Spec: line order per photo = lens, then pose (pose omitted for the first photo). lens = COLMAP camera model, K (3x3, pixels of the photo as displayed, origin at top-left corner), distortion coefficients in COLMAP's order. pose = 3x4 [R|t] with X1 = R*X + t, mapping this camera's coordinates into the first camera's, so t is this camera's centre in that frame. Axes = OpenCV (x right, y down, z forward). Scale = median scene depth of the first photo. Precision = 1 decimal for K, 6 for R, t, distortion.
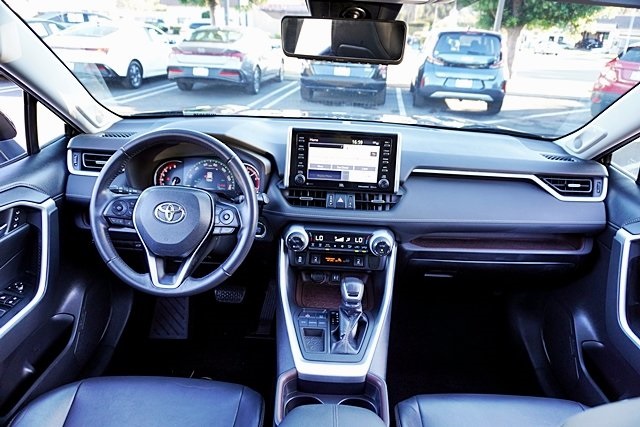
lens RADIAL K [[428.9, 0, 320.9], [0, 428.9, 214.9], [0, 0, 1]] dist [-0.044998, 0.033410]
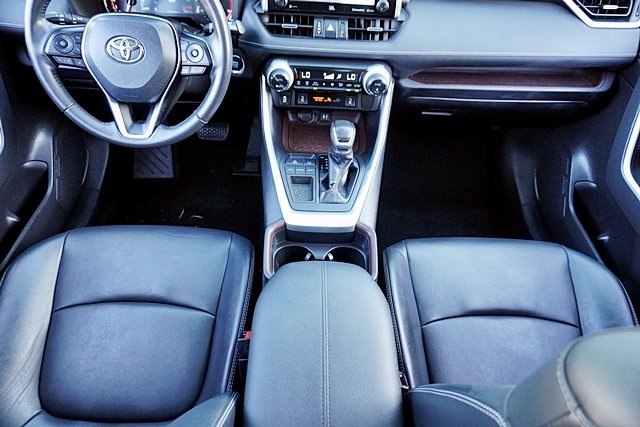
lens RADIAL K [[428.9, 0, 320.0], [0, 428.9, 212.8], [0, 0, 1]] dist [-0.044998, 0.033410]
pose [[0.999761, -0.013236, 0.017409, 0.005956], [0.005108, 0.915352, 0.402623, -0.038257], [-0.021264, -0.402438, 0.915200, 0.091208]]
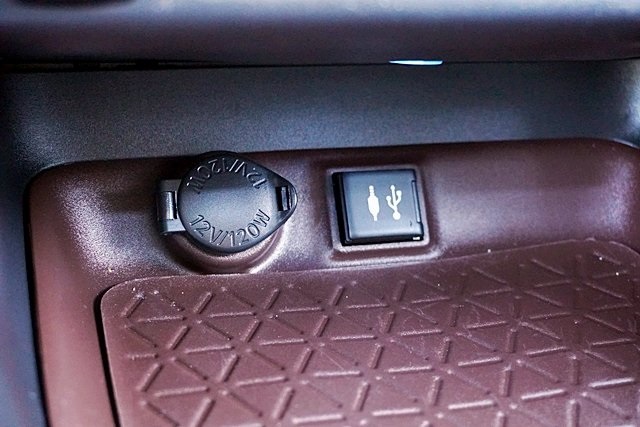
lens RADIAL K [[993.0, 0, 318.1], [0, 993.0, 213.8], [0, 0, 1]] dist [0.055773, 0.000000]
pose [[0.953687, -0.109422, 0.280192, -0.061676], [0.091060, 0.992804, 0.077775, 0.142585], [-0.286686, -0.048659, 0.956788, 0.850498]]
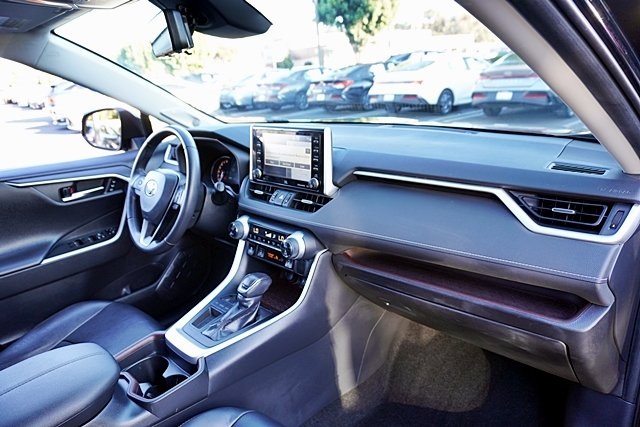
lens RADIAL K [[428.9, 0, 313.8], [0, 428.9, 217.1], [0, 0, 1]] dist [-0.044998, 0.033410]
pose [[0.723714, 0.123153, -0.679022, 0.777226], [-0.163420, 0.986545, 0.004753, -0.005525], [0.670472, 0.107526, 0.734102, 0.328796]]
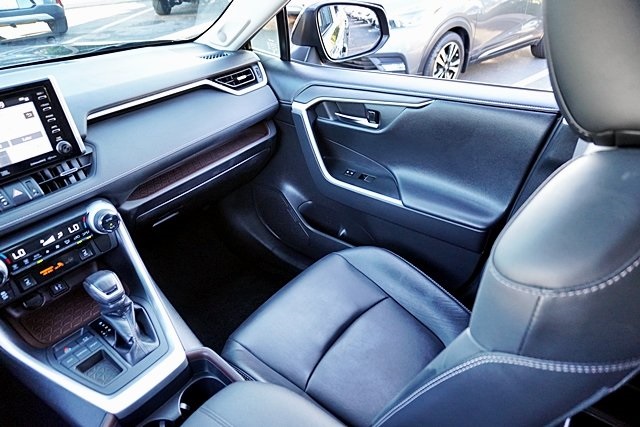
lens RADIAL K [[428.9, 0, 318.4], [0, 428.9, 216.7], [0, 0, 1]] dist [-0.044998, 0.033410]
pose [[0.599551, -0.486460, 0.635527, -0.118298], [0.357747, 0.873223, 0.330907, -0.052667], [-0.715930, 0.028962, 0.697571, 0.157706]]
